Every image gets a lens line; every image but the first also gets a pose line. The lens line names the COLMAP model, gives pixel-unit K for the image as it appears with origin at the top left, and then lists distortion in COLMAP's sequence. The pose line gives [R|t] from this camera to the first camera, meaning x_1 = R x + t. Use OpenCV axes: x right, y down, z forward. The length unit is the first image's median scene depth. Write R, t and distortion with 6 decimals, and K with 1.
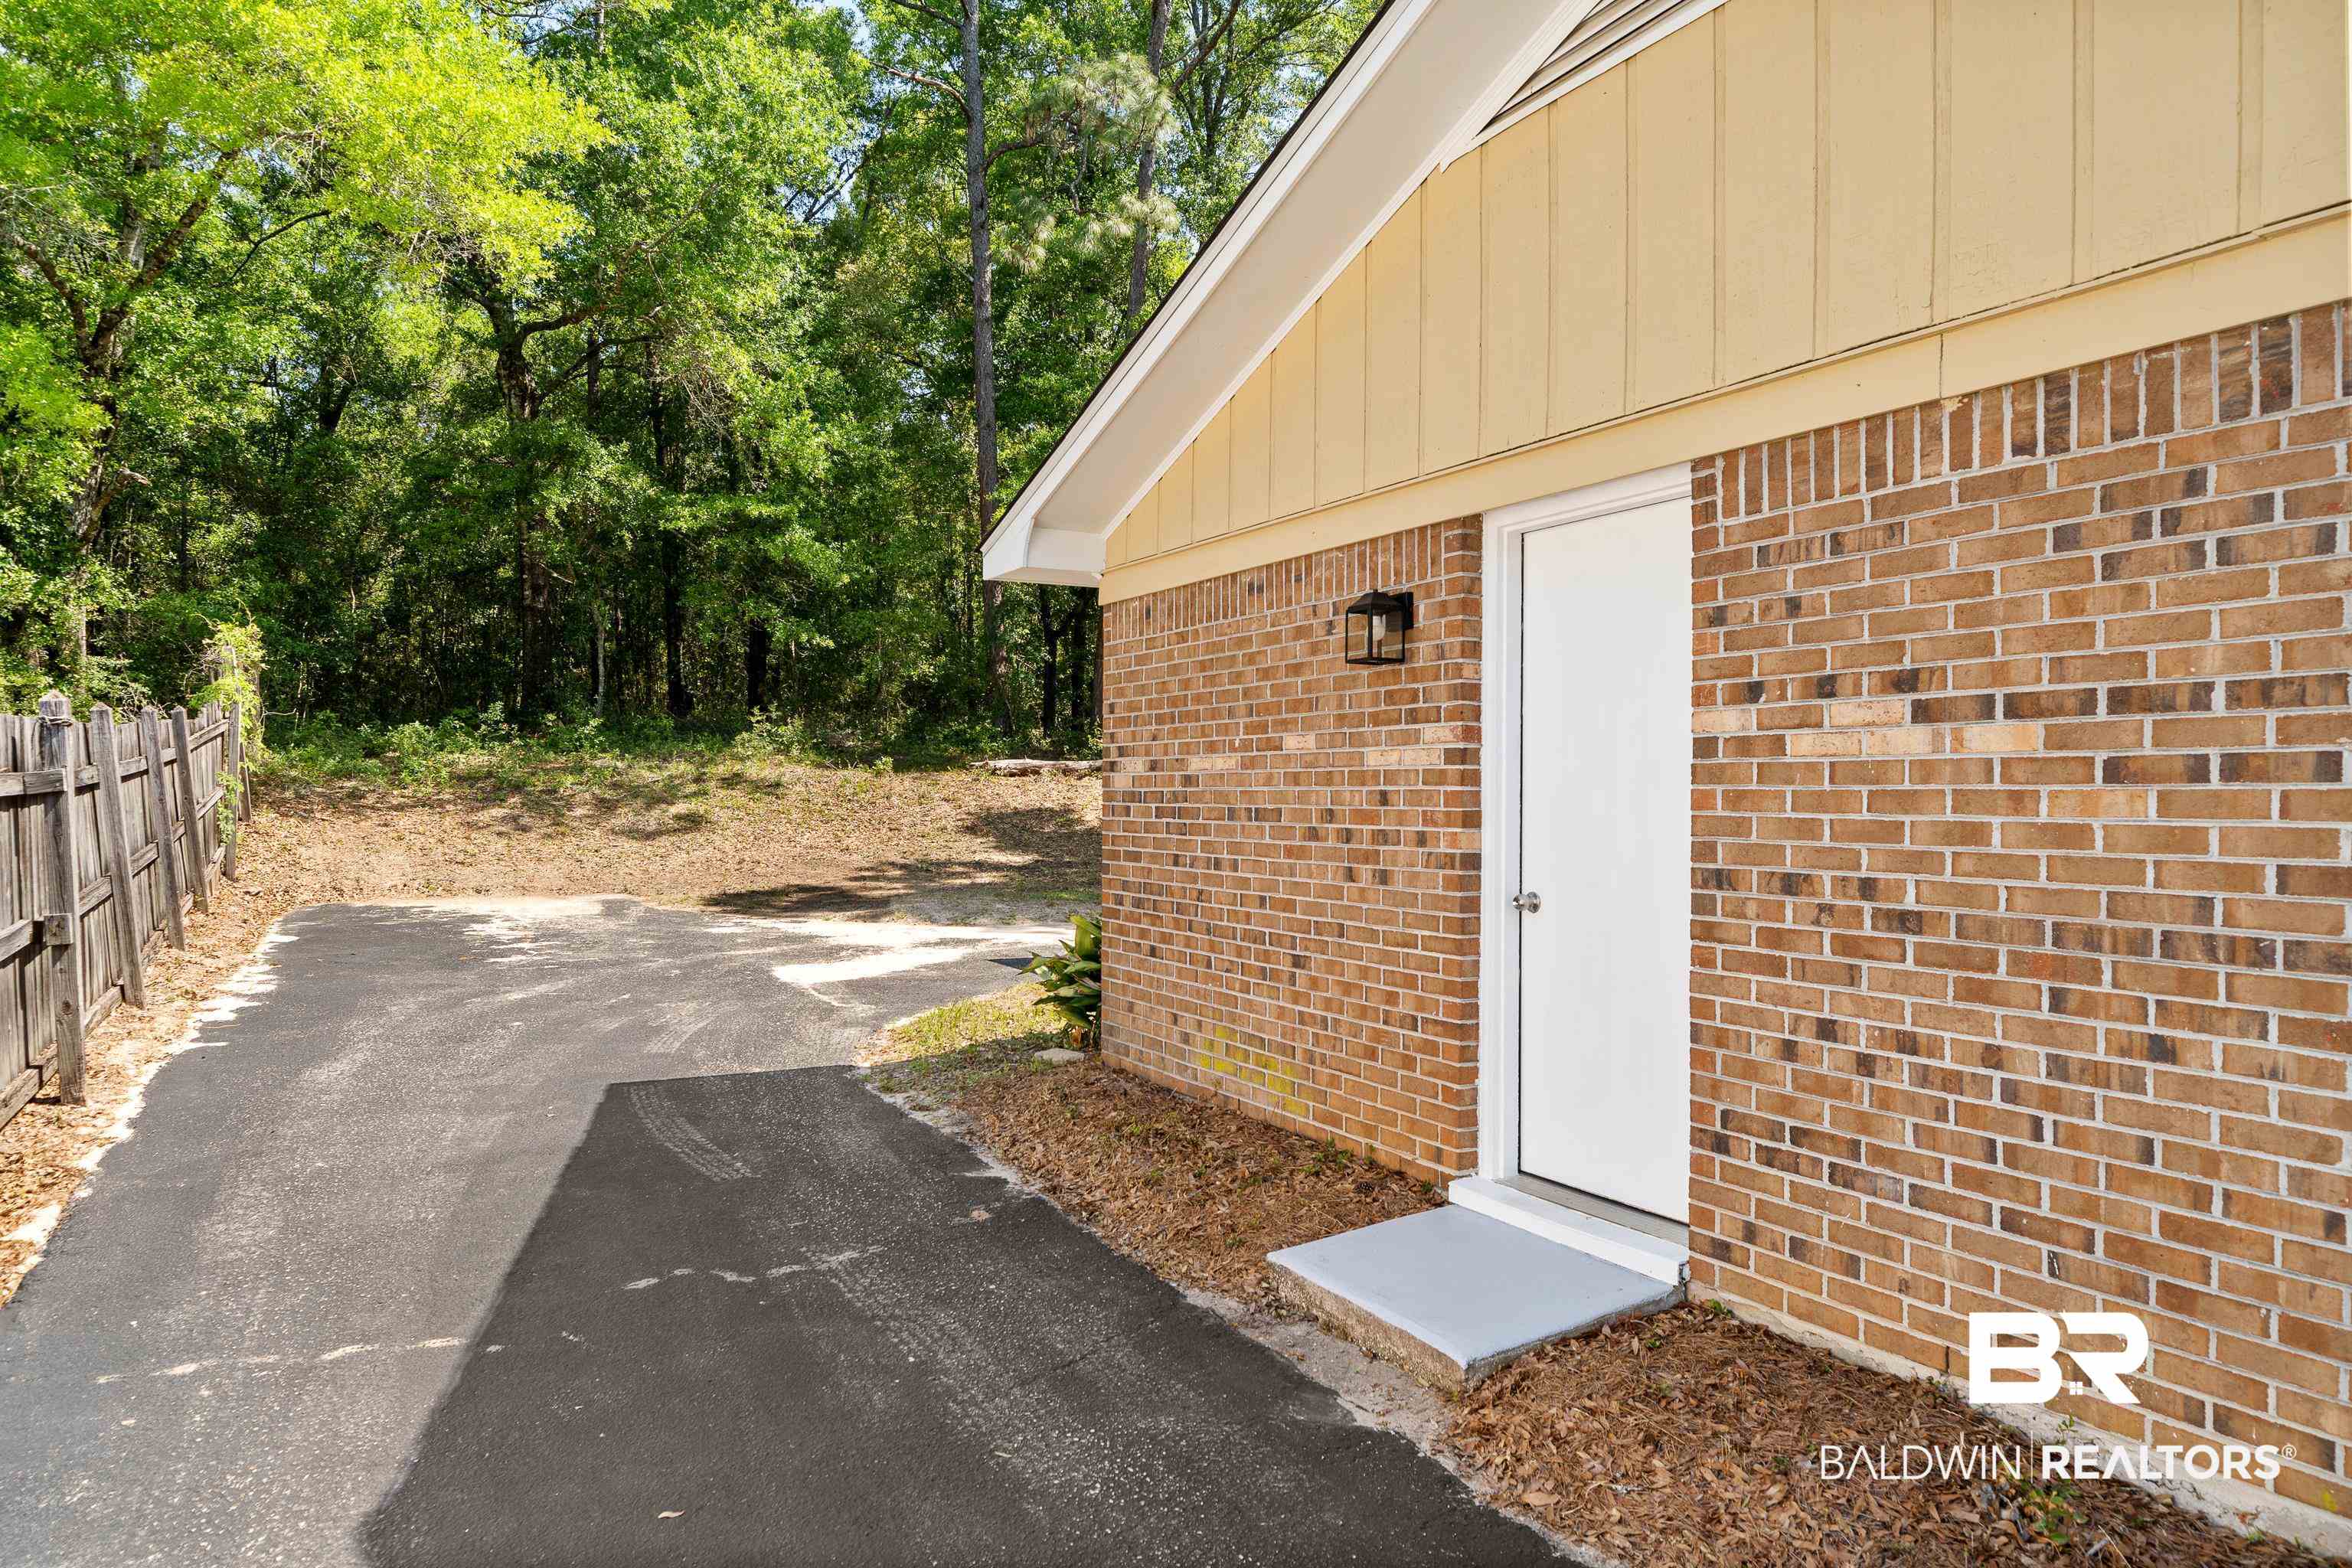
lens RADIAL K [[1479.8, 0, 1179.3], [0, 1479.8, 782.2], [0, 0, 1]] dist [0.002758, -0.003023]
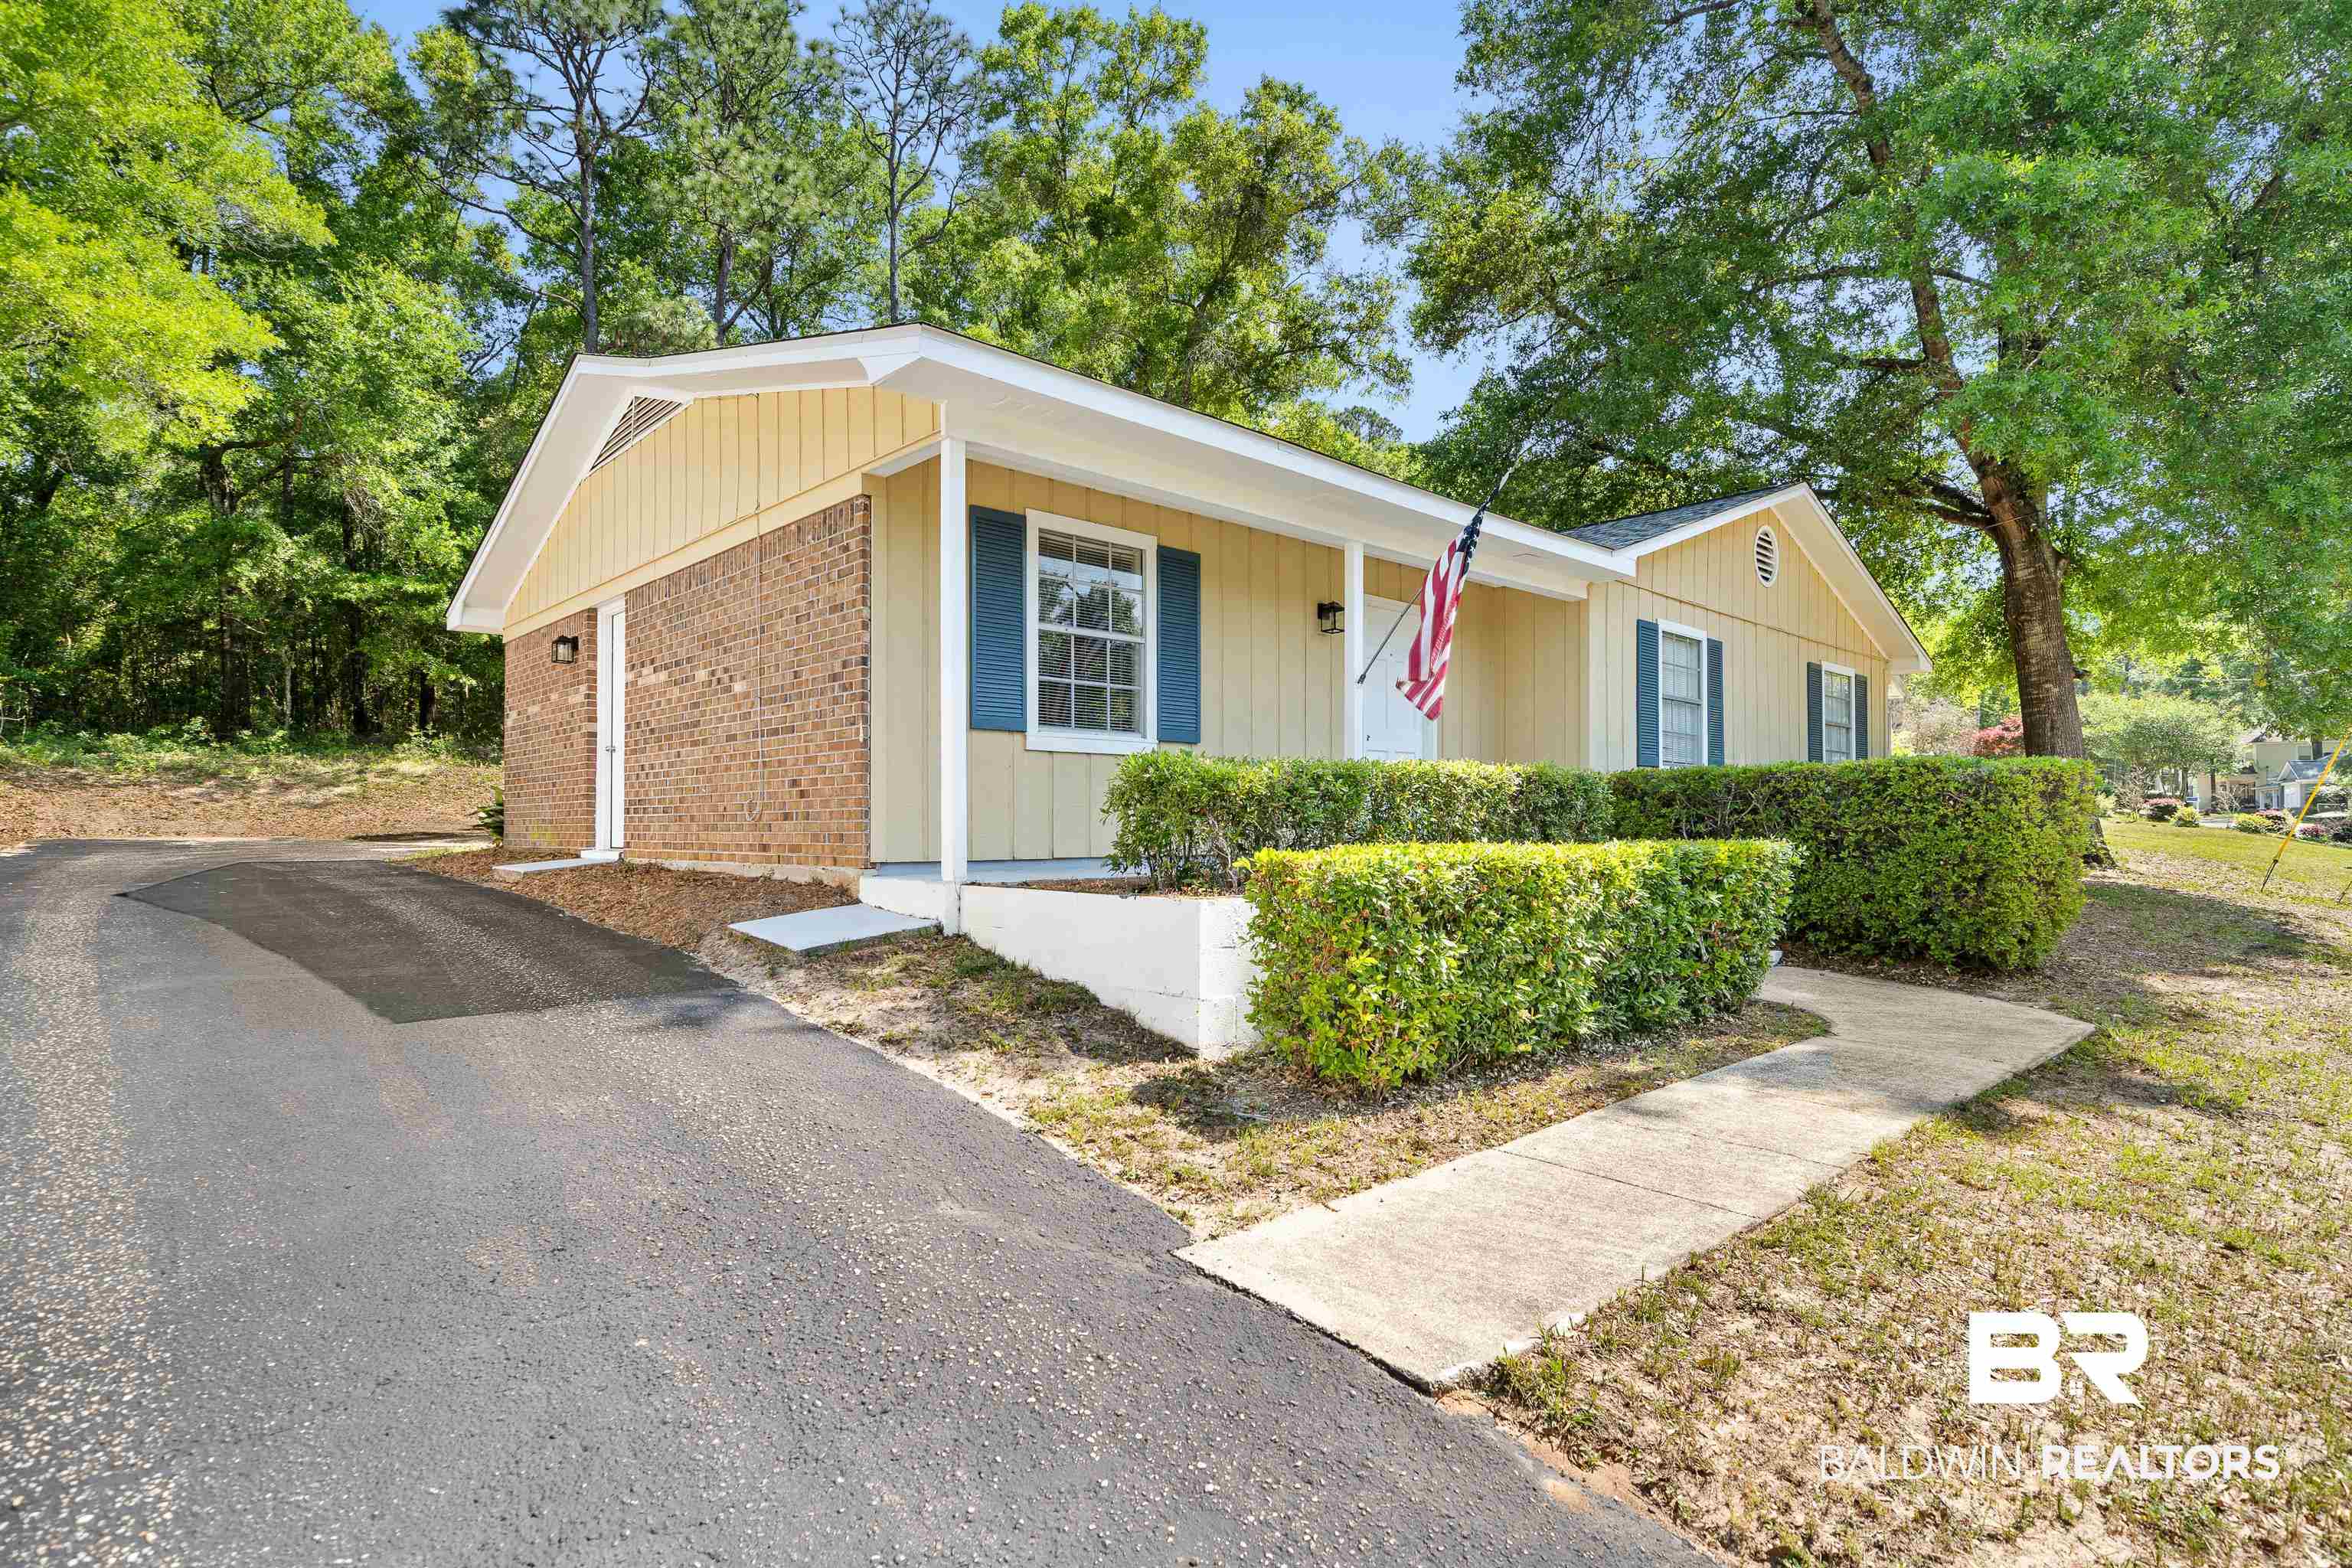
lens RADIAL K [[1179.6, 0, 1173.0], [0, 1179.6, 802.0], [0, 0, 1]] dist [-0.003432, 0.003029]
pose [[0.968400, -0.002816, 0.249388, 0.143087], [0.006339, 0.999891, -0.013322, 0.044129], [-0.249323, 0.014482, 0.968312, -0.284653]]
